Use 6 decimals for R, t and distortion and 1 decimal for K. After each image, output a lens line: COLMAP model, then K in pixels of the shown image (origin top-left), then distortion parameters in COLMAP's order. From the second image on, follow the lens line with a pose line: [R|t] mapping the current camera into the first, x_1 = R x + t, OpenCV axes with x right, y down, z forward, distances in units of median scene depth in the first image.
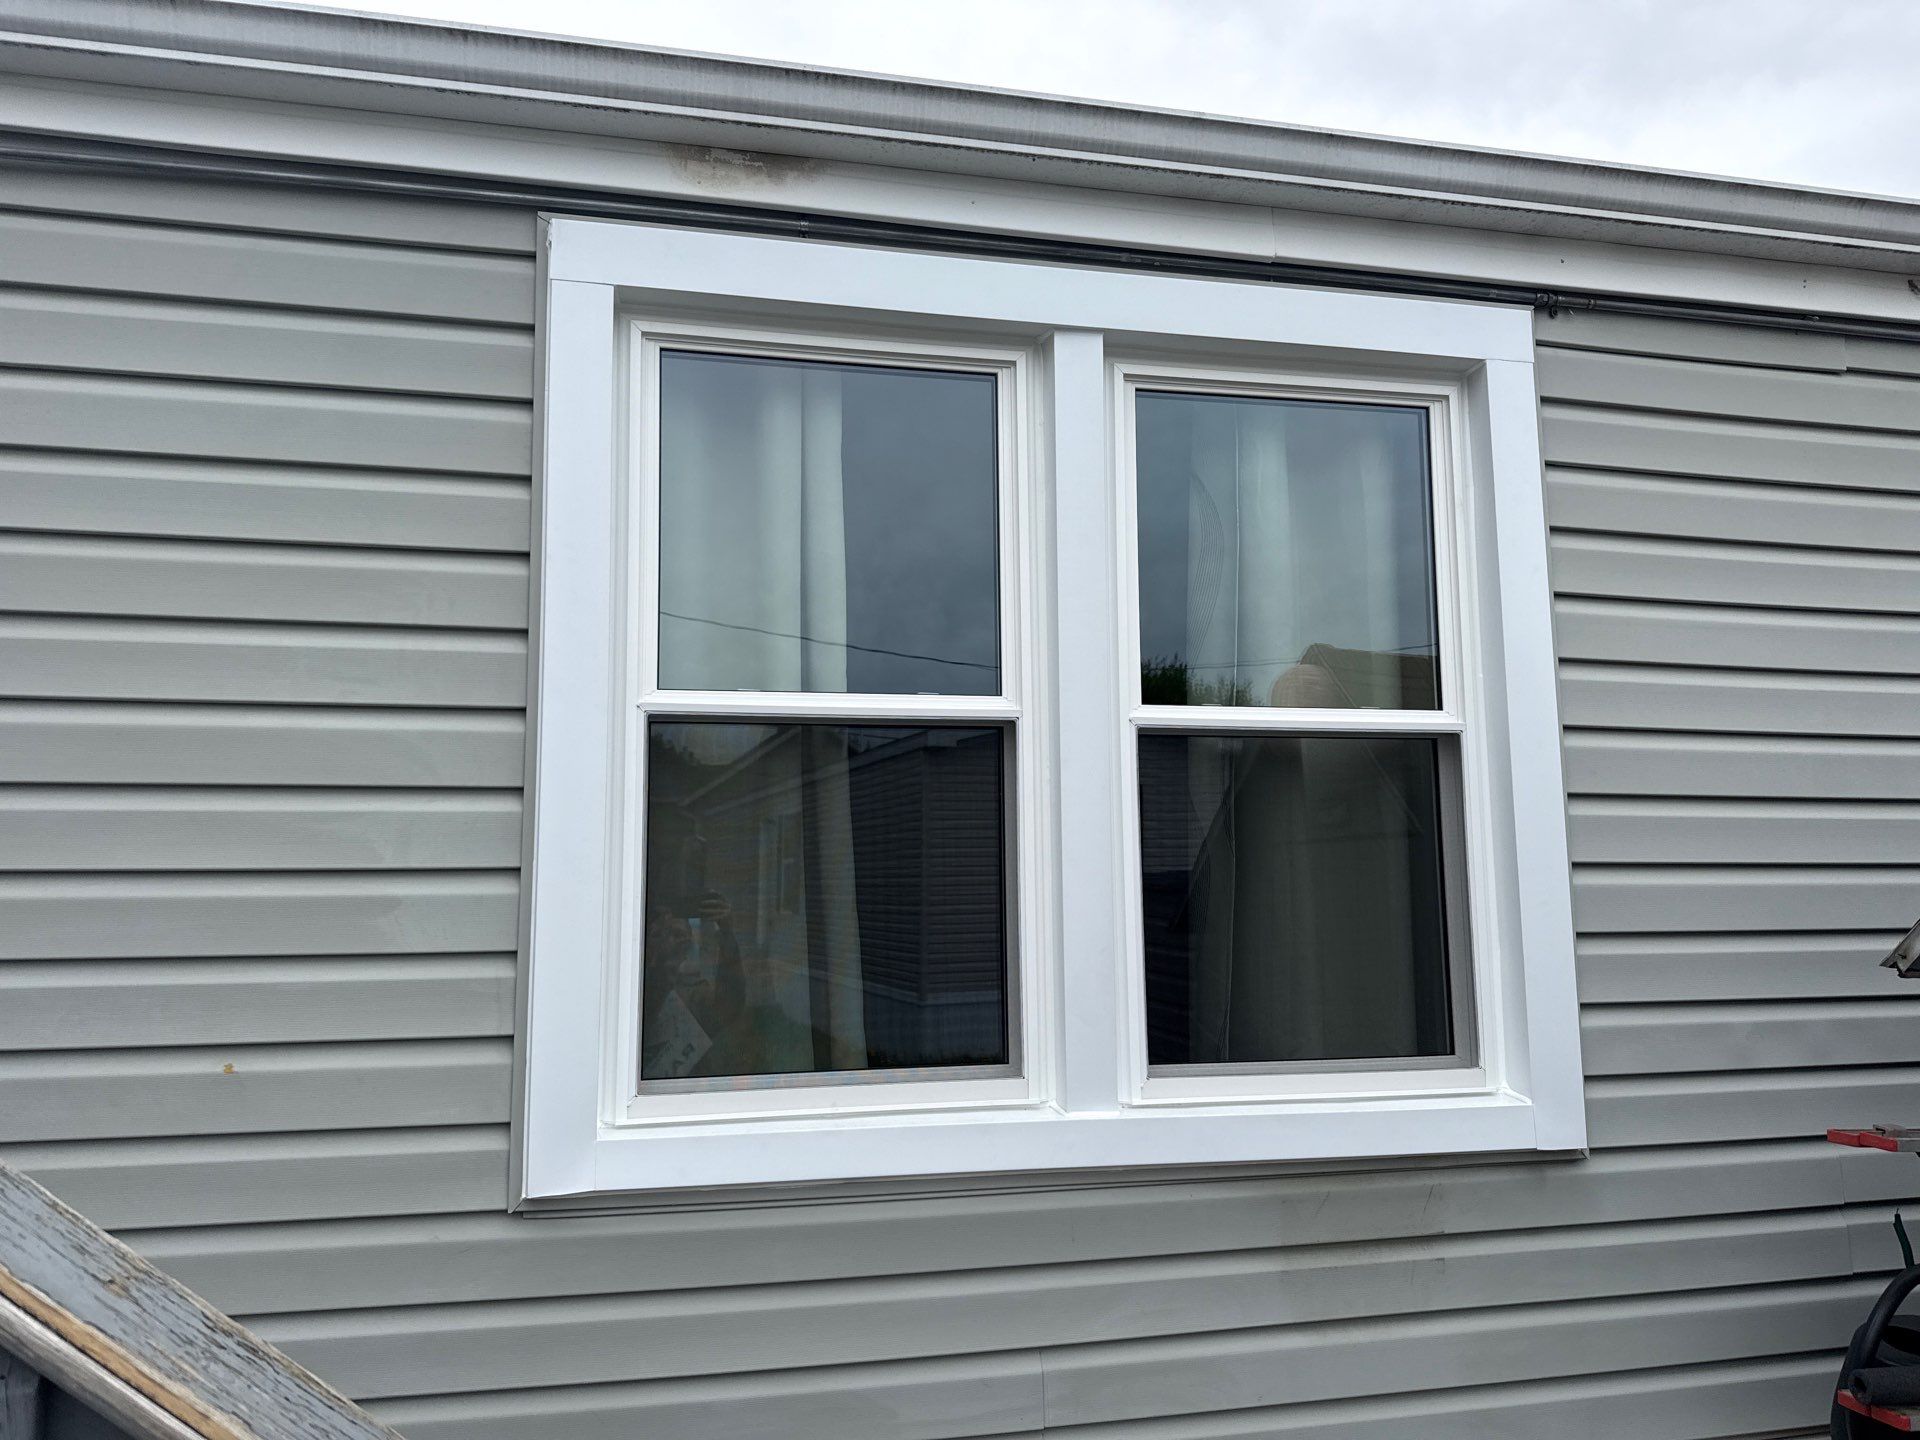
lens RADIAL K [[1341.2, 0, 923.2], [0, 1341.2, 722.7], [0, 0, 1]] dist [0.050242, -0.078087]
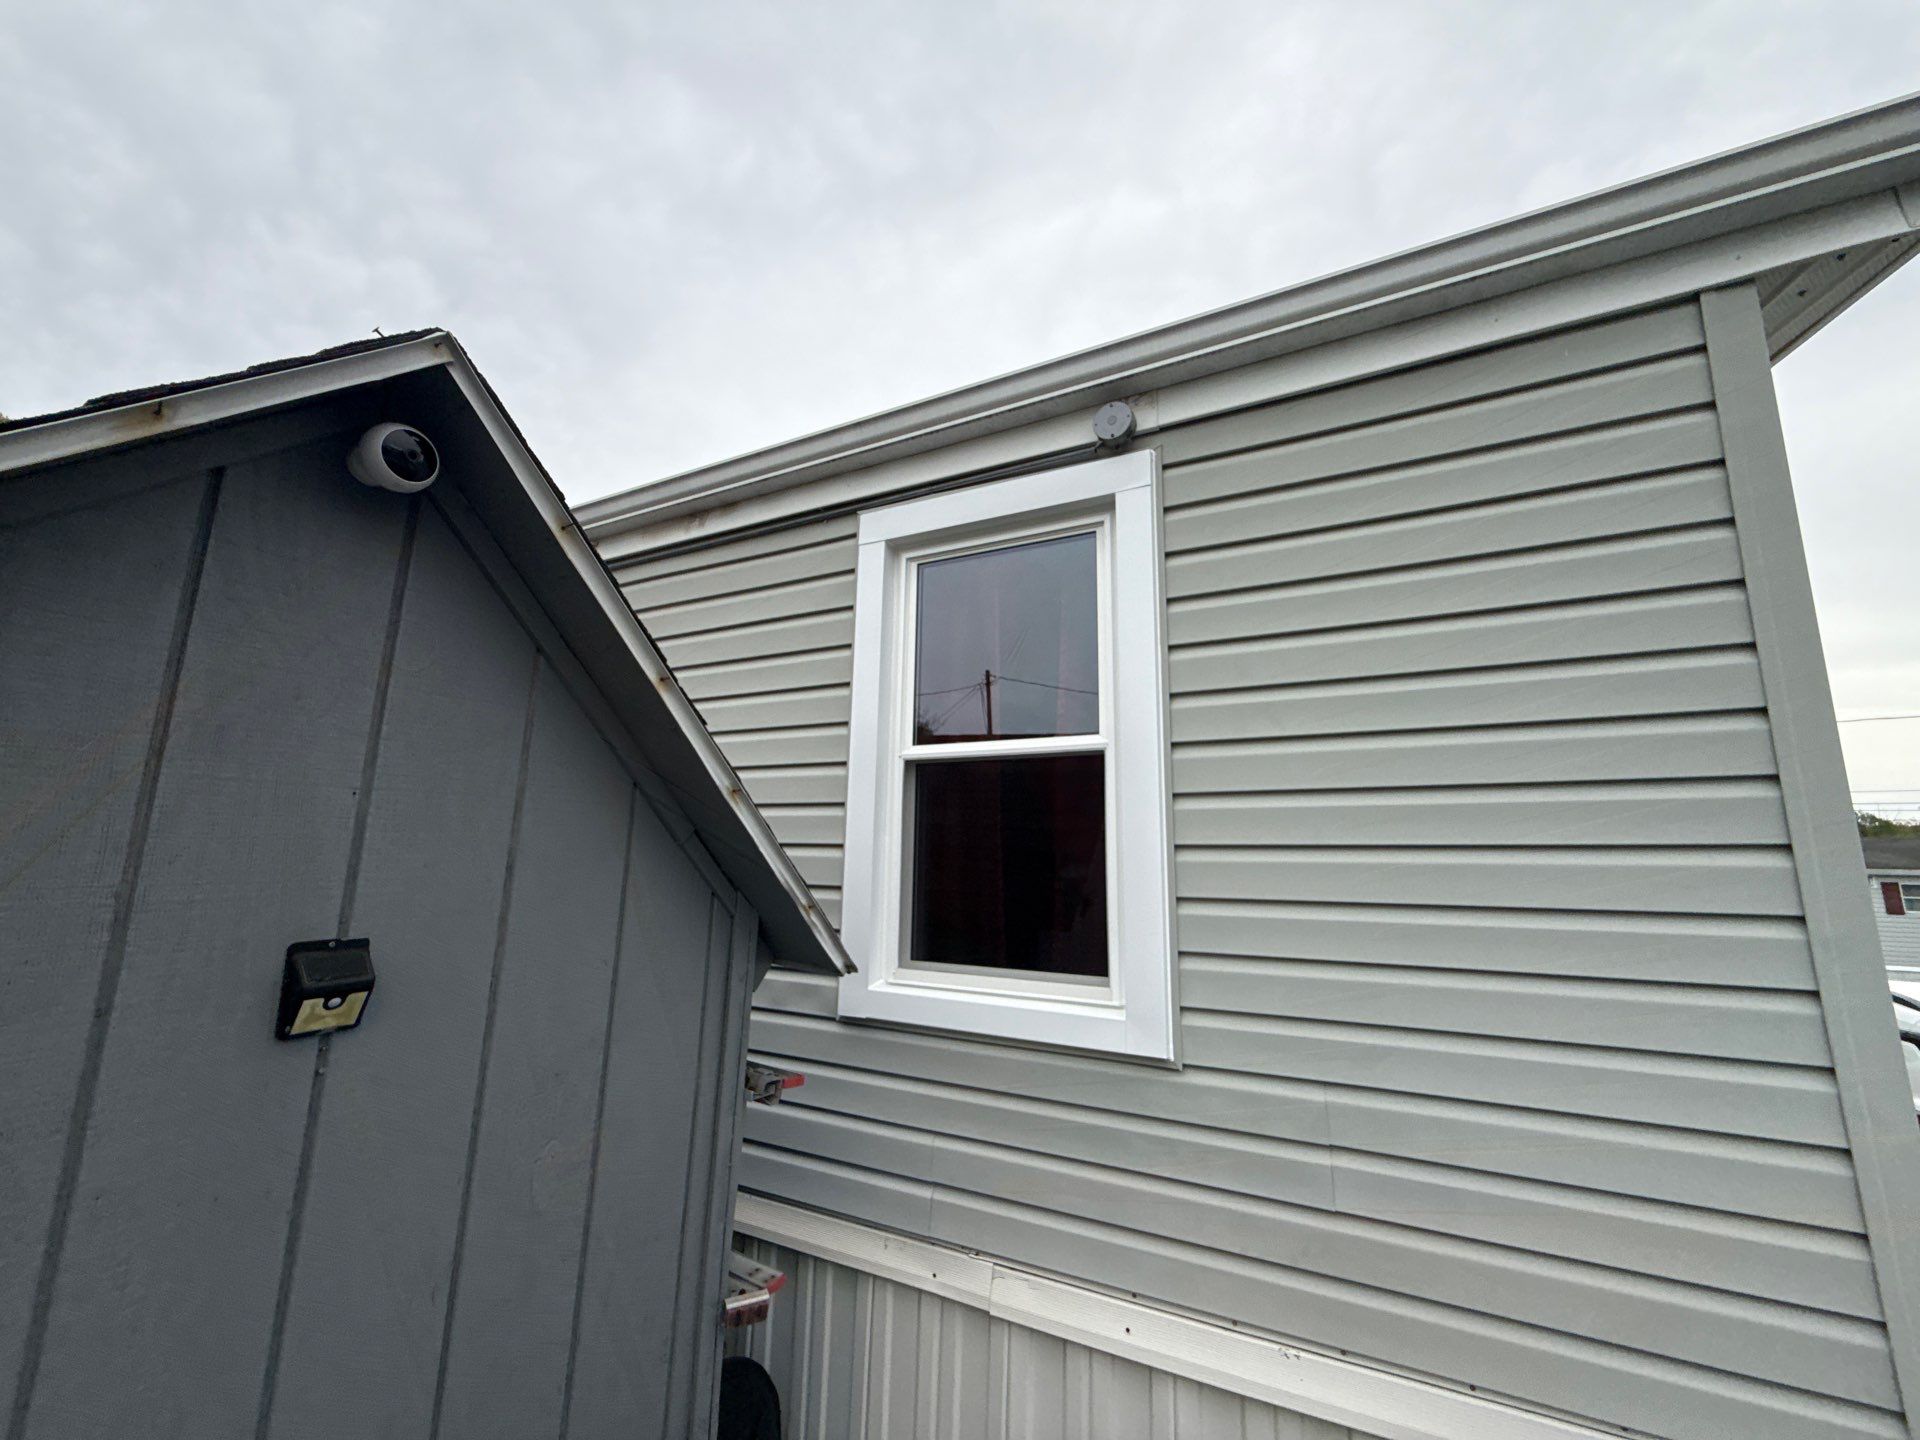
lens RADIAL K [[882.1, 0, 955.0], [0, 882.1, 694.3], [0, 0, 1]] dist [0.000994, -0.000104]
pose [[0.729161, -0.103781, -0.676427, 0.674846], [0.057266, 0.994221, -0.090808, 0.016683], [0.681941, 0.027478, 0.730890, 0.149058]]
